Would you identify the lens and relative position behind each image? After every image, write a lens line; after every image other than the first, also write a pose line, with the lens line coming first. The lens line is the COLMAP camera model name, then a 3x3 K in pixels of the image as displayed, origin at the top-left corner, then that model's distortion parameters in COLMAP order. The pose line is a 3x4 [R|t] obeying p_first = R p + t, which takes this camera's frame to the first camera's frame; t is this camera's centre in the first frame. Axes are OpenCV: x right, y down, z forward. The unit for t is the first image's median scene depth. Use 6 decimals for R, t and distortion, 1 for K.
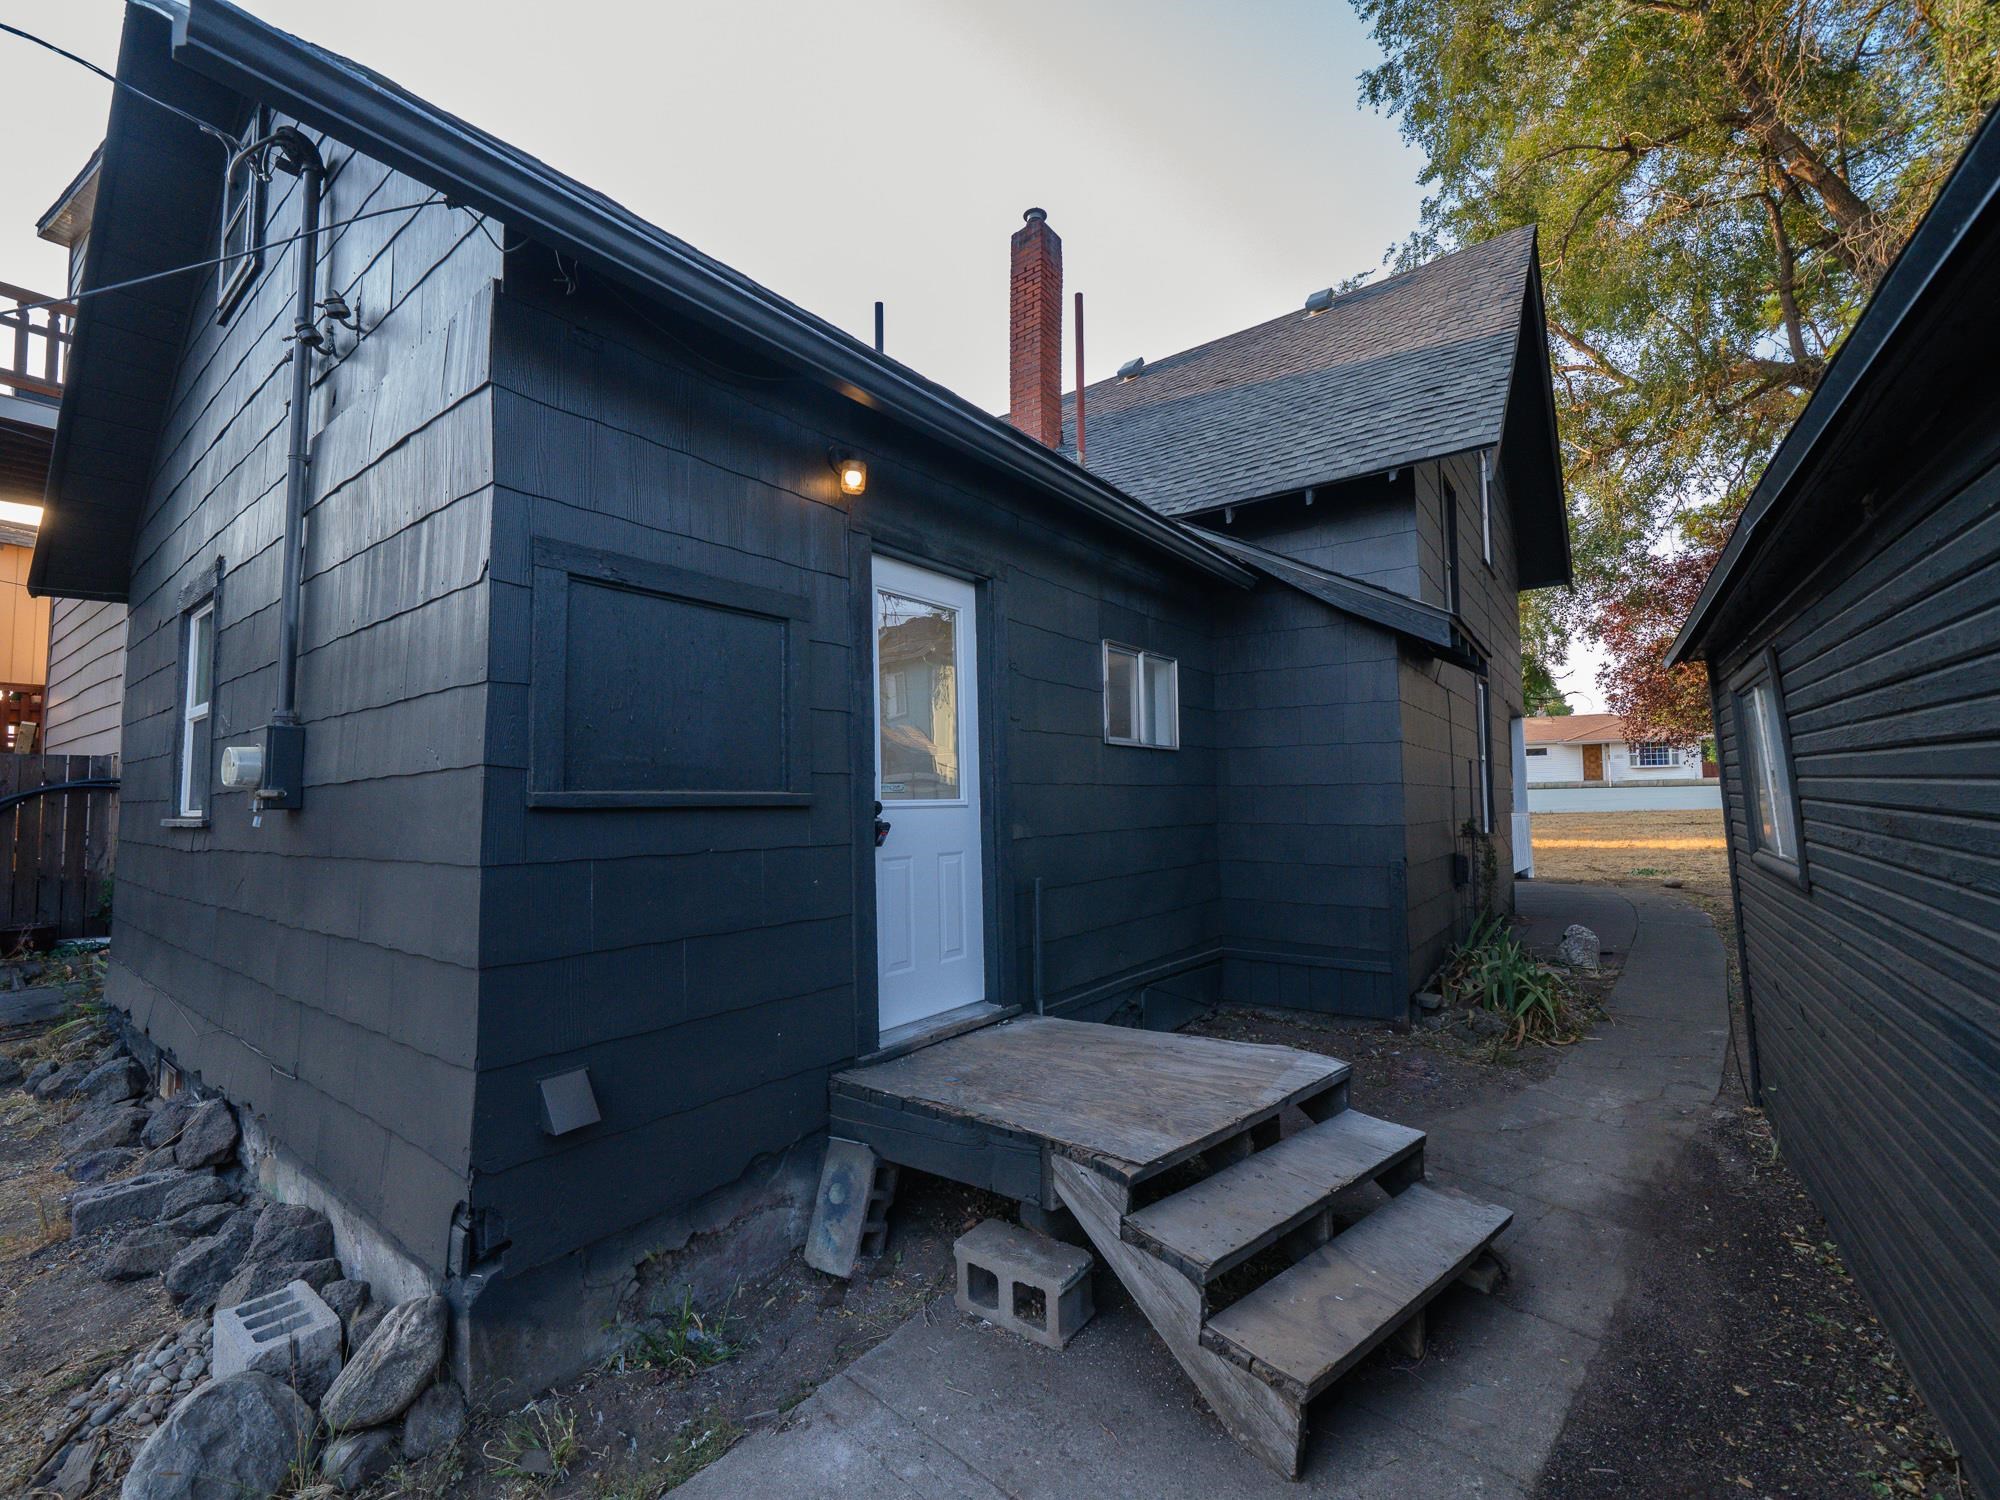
lens RADIAL K [[851.0, 0, 992.8], [0, 851.0, 754.9], [0, 0, 1]] dist [-0.015317, 0.000055]
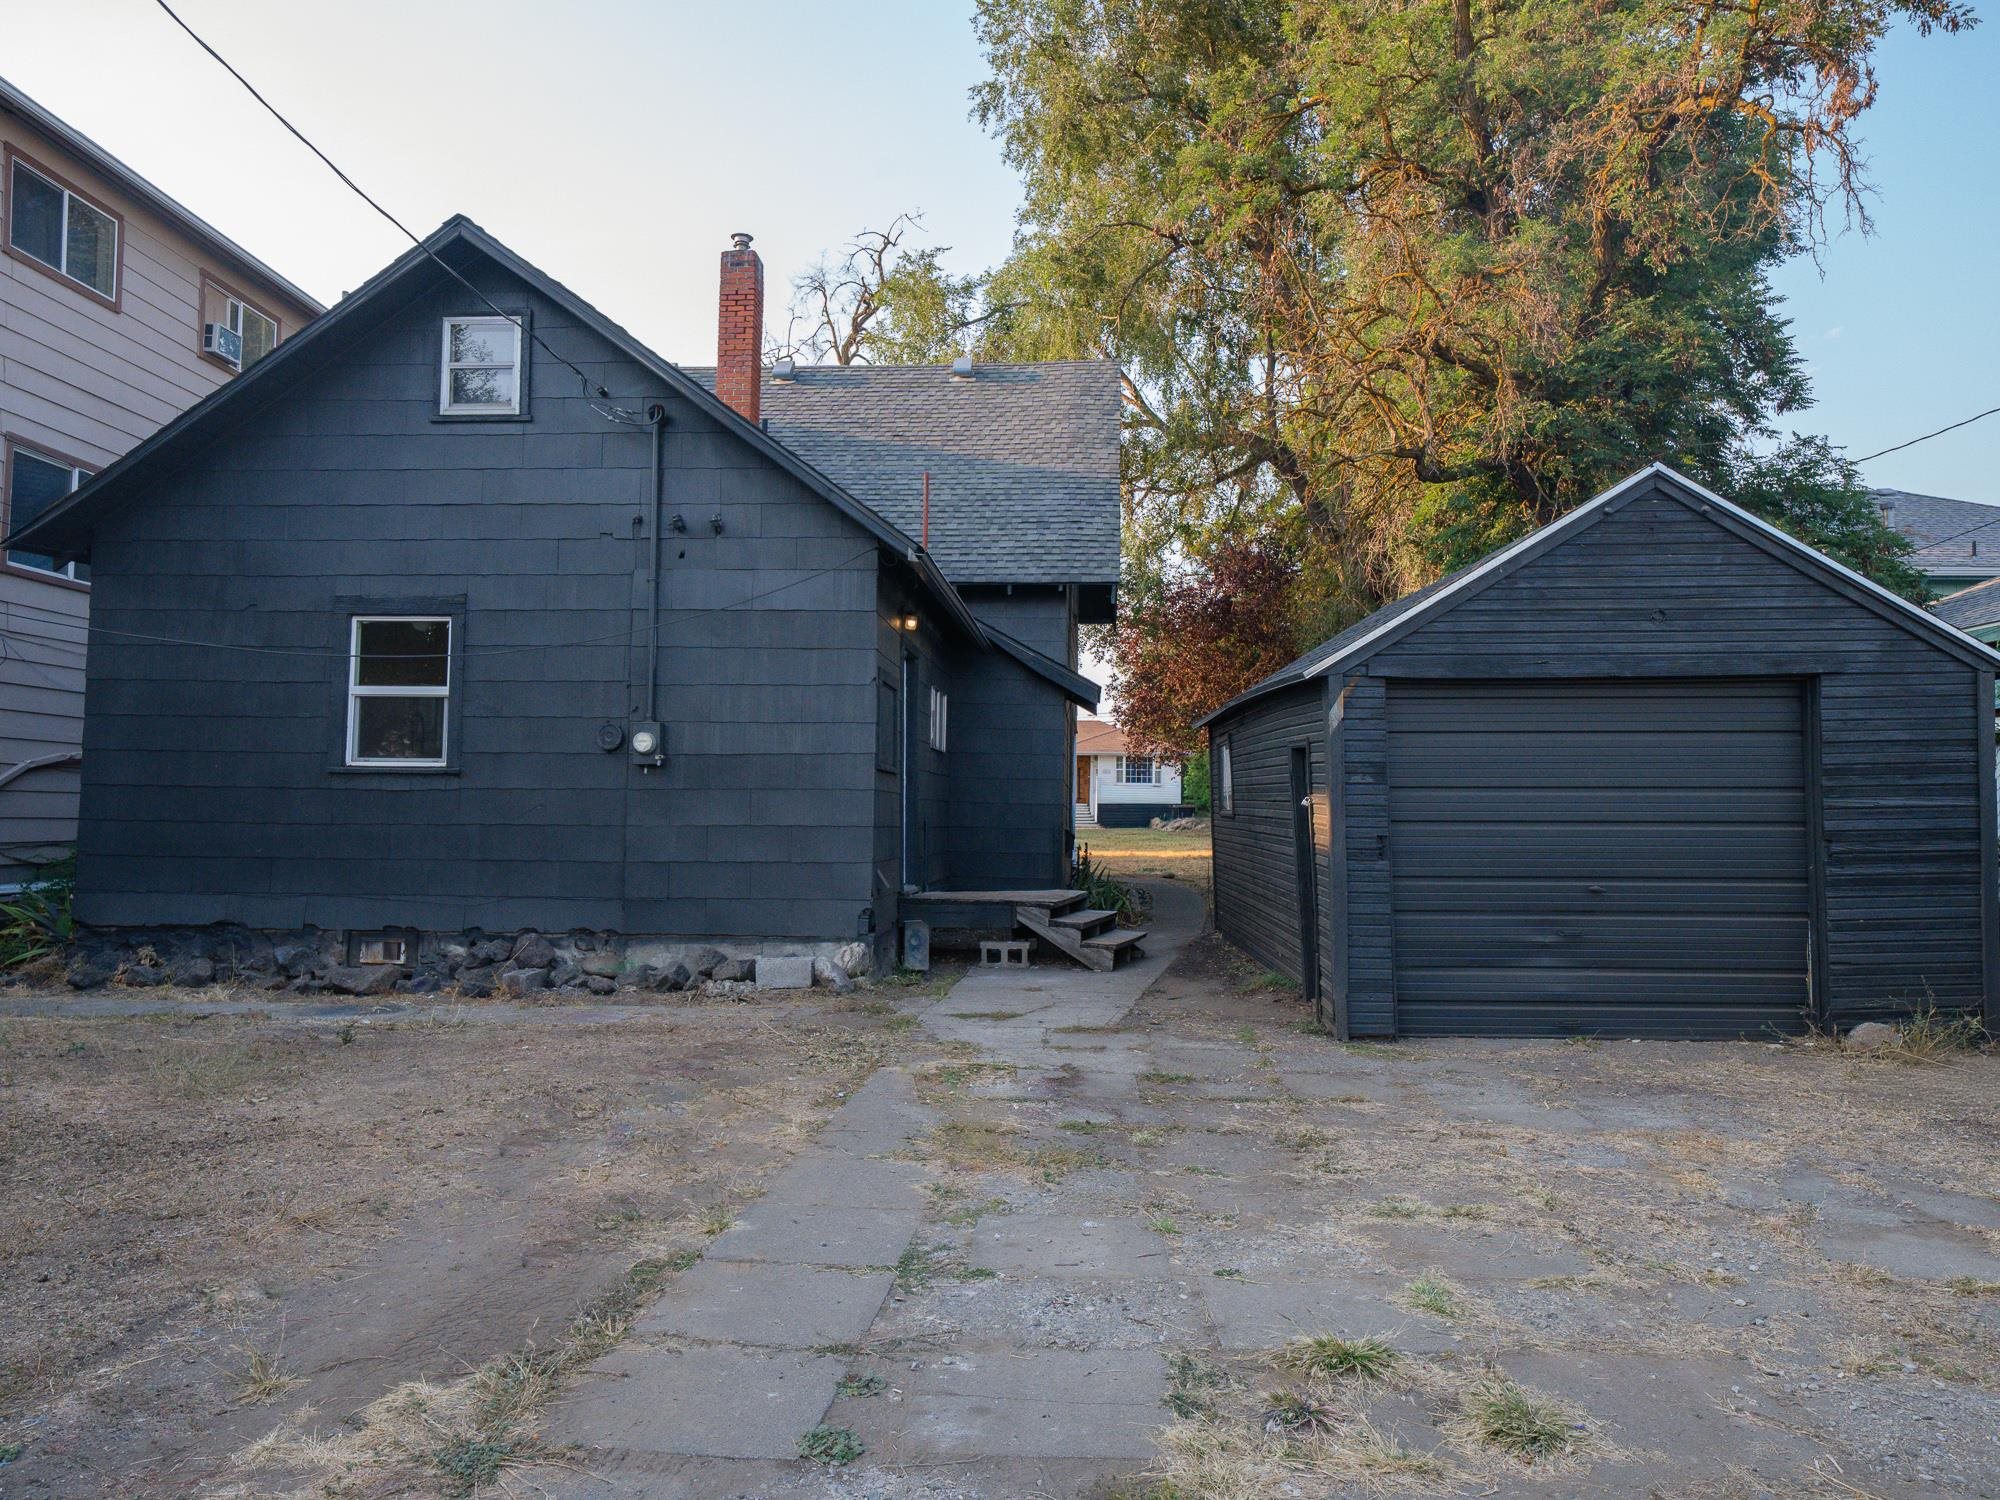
lens RADIAL K [[1427.8, 0, 1000.0], [0, 1427.8, 750.0], [0, 0, 1]] dist [0.037650, -0.000479]
pose [[0.835991, 0.052978, 0.546180, -1.075526], [-0.056413, 0.998352, -0.010491, 0.009959], [-0.545836, -0.022041, 0.837602, -1.197680]]
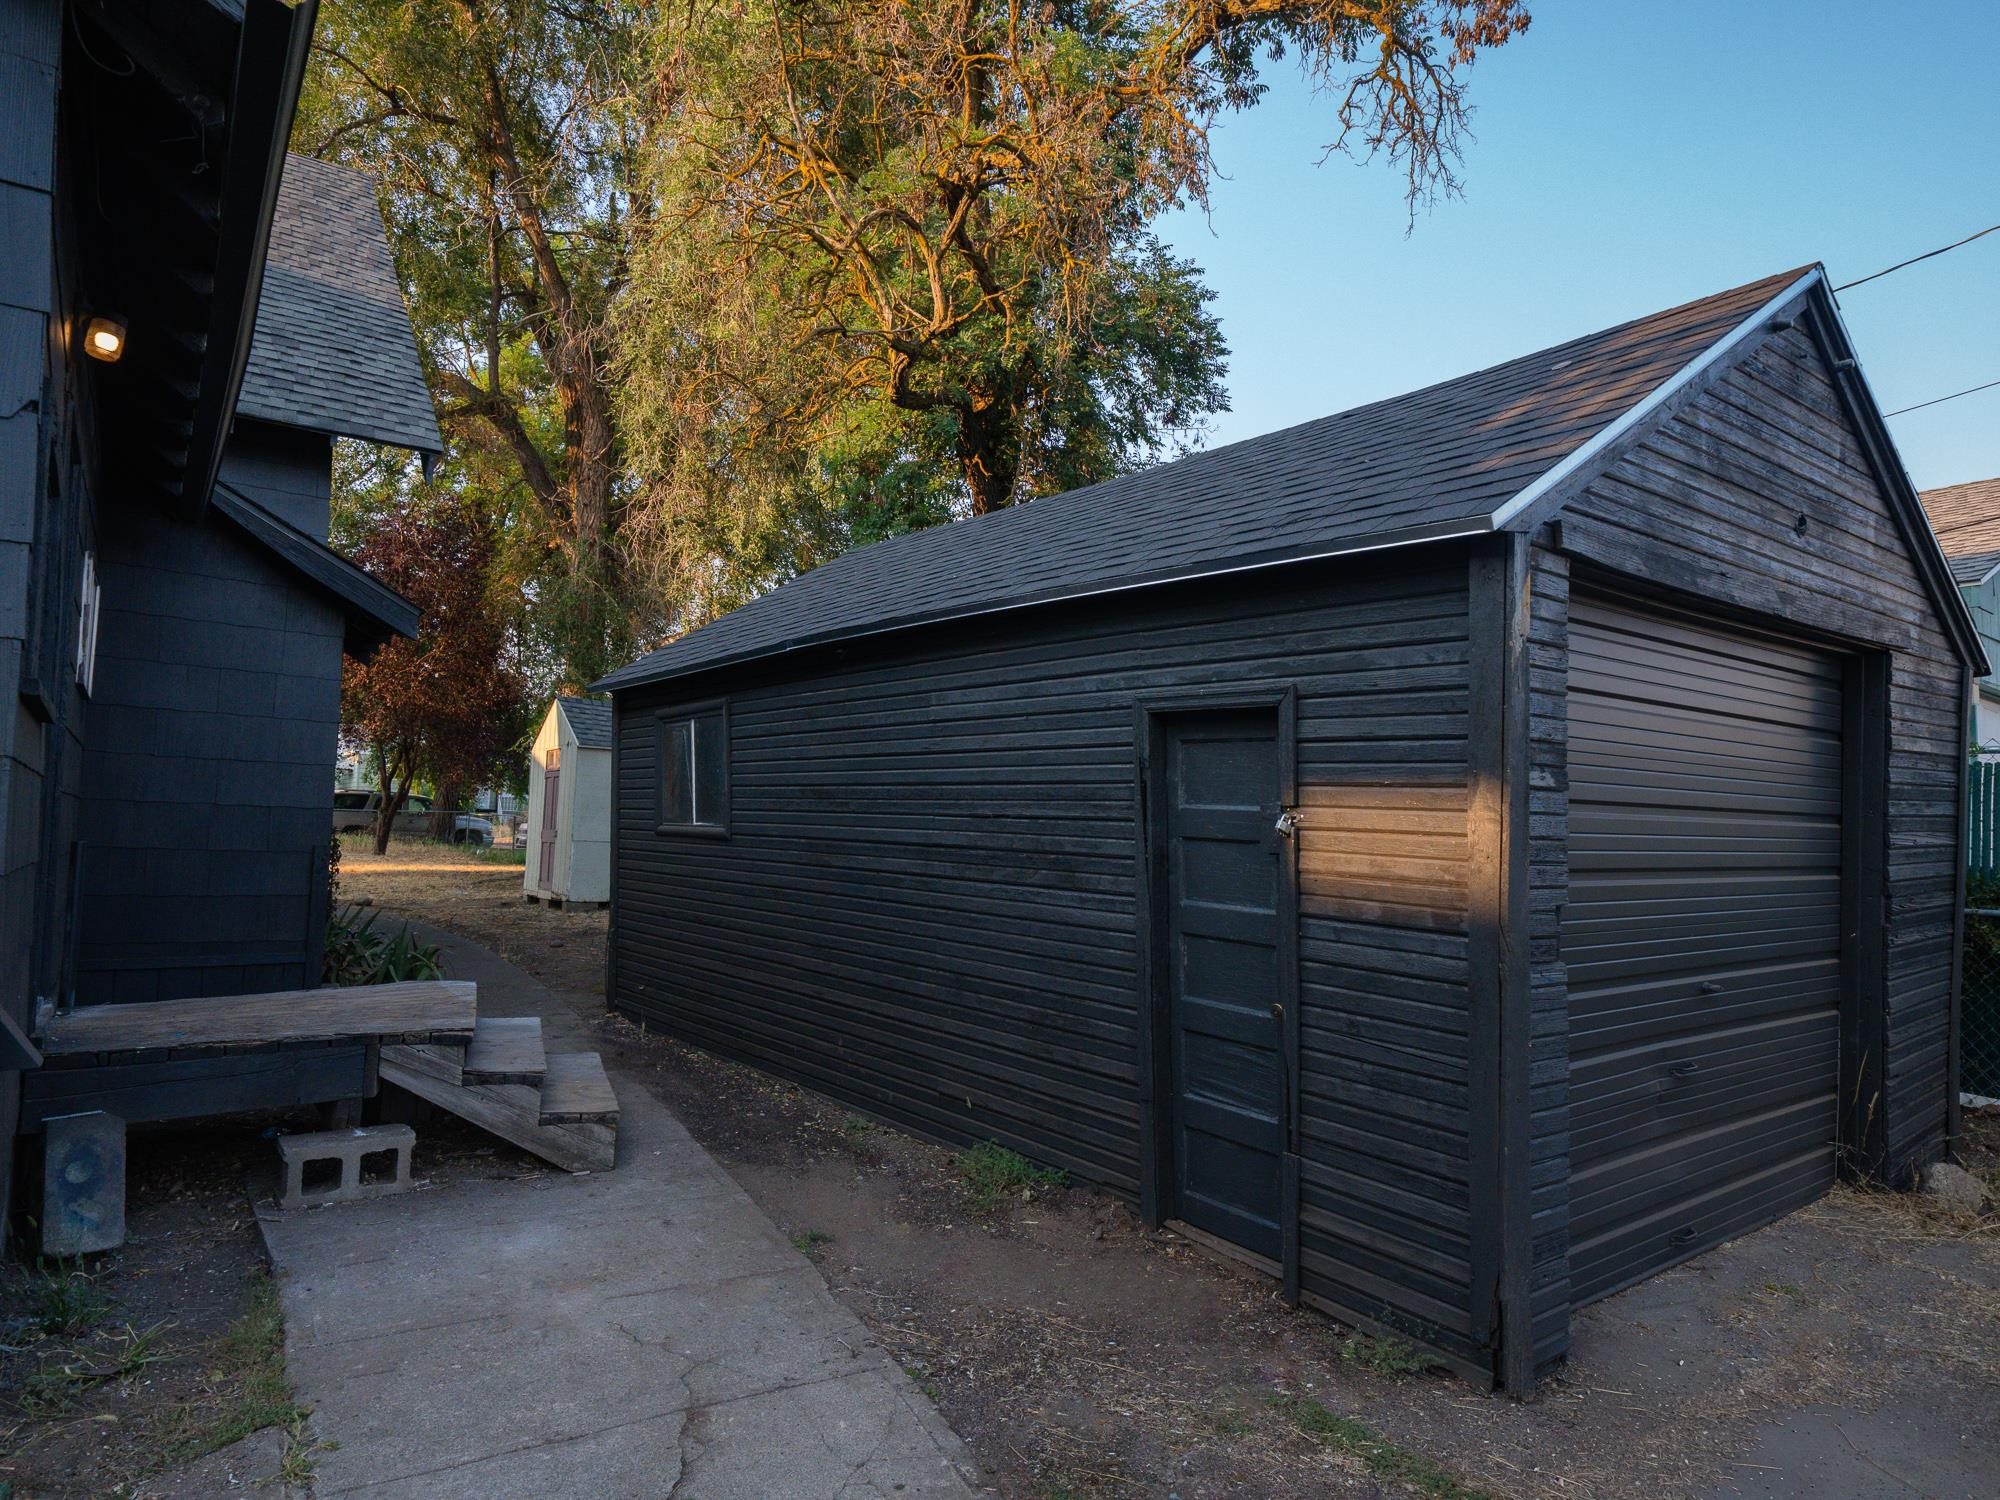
lens RADIAL K [[1204.0, 0, 994.1], [0, 1204.0, 753.7], [0, 0, 1]] dist [0.016203, 0.000697]
pose [[0.287978, 0.092281, 0.953181, -0.568367], [-0.082434, 0.994040, -0.071331, 0.051611], [-0.954083, -0.058033, 0.293868, -0.117570]]
